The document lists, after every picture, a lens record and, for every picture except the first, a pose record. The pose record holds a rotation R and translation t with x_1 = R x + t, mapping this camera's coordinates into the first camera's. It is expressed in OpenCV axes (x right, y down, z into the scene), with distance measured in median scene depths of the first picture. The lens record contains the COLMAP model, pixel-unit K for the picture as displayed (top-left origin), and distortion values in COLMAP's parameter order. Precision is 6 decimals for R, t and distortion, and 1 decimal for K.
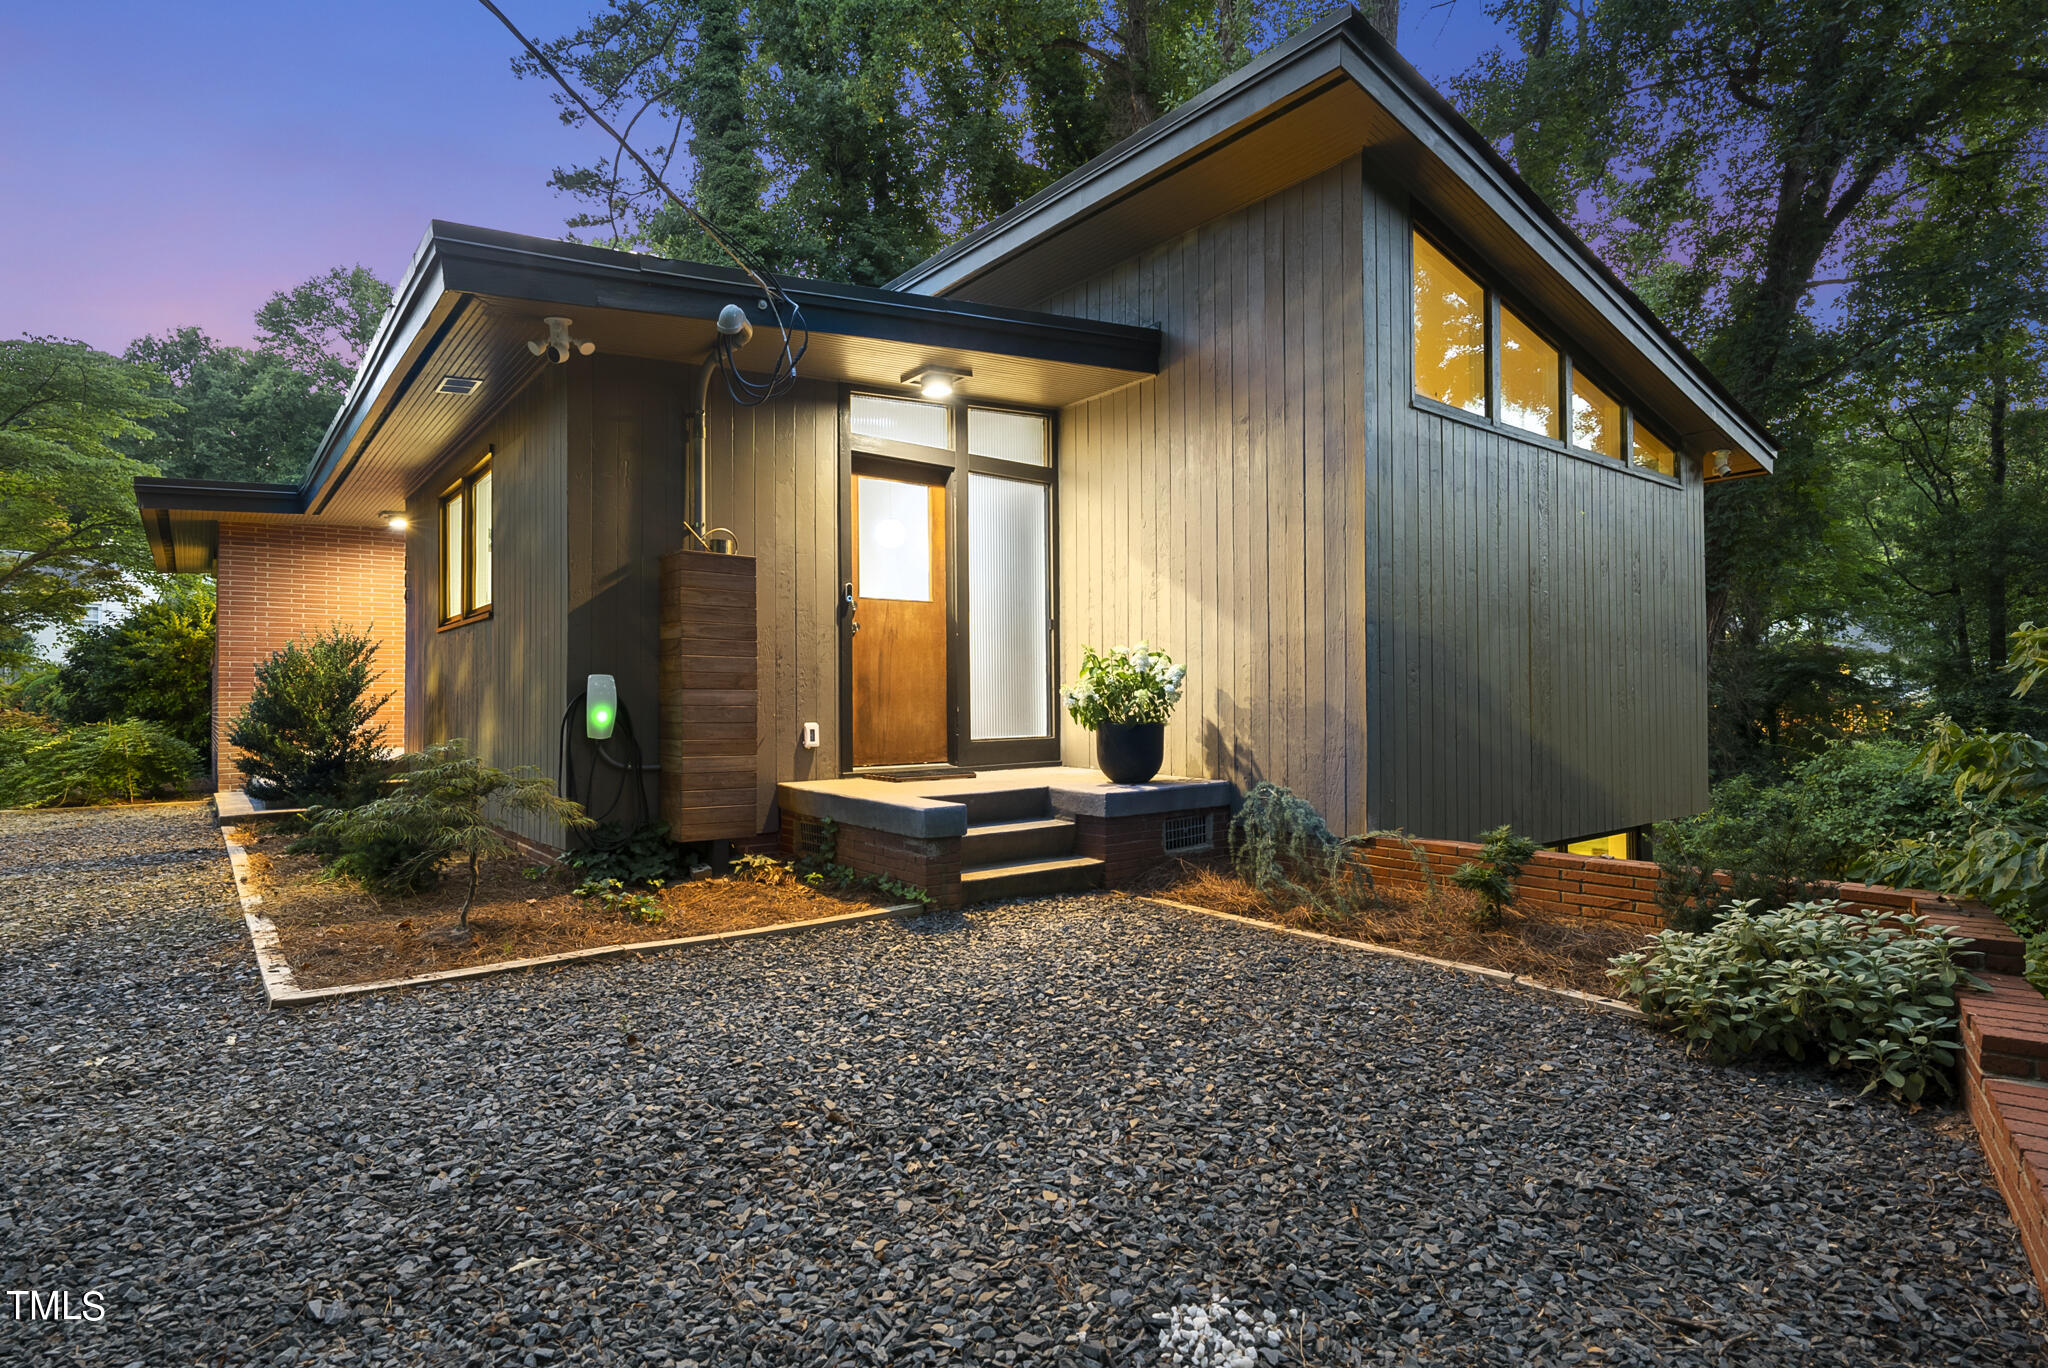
lens RADIAL K [[1050.7, 0, 1024.4], [0, 1050.7, 686.0], [0, 0, 1]] dist [0.001444, 0.000129]
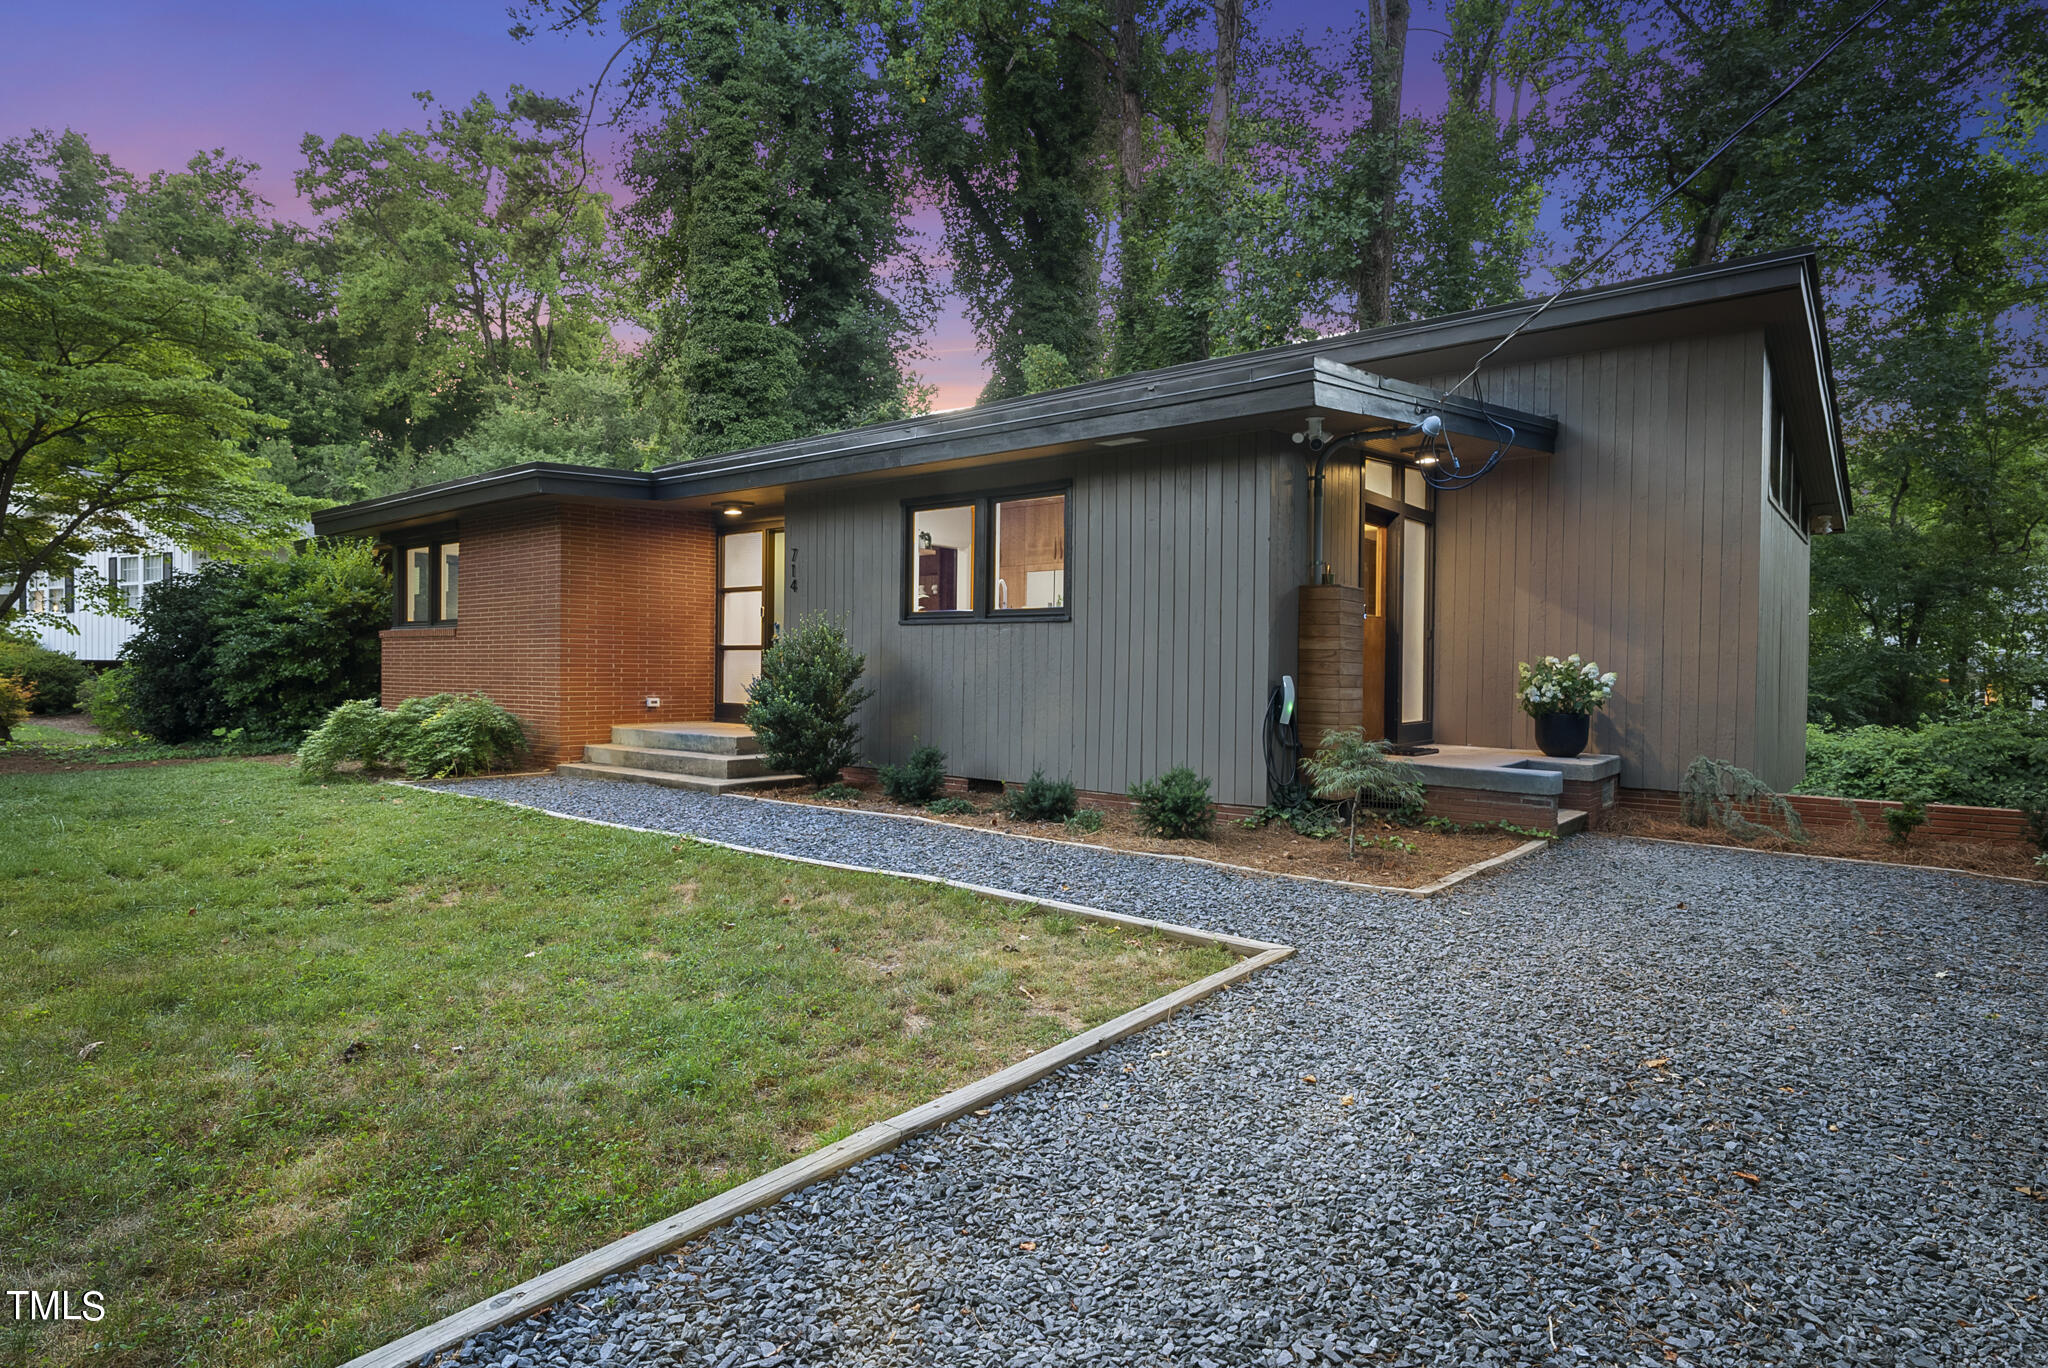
lens RADIAL K [[1103.7, 0, 1023.8], [0, 1103.7, 682.7], [0, 0, 1]] dist [0.005484, -0.003235]
pose [[0.976807, 0.015257, 0.213578, -0.226356], [-0.021229, 0.999444, 0.025696, -0.006854], [-0.213067, -0.029634, 0.976588, -0.065719]]
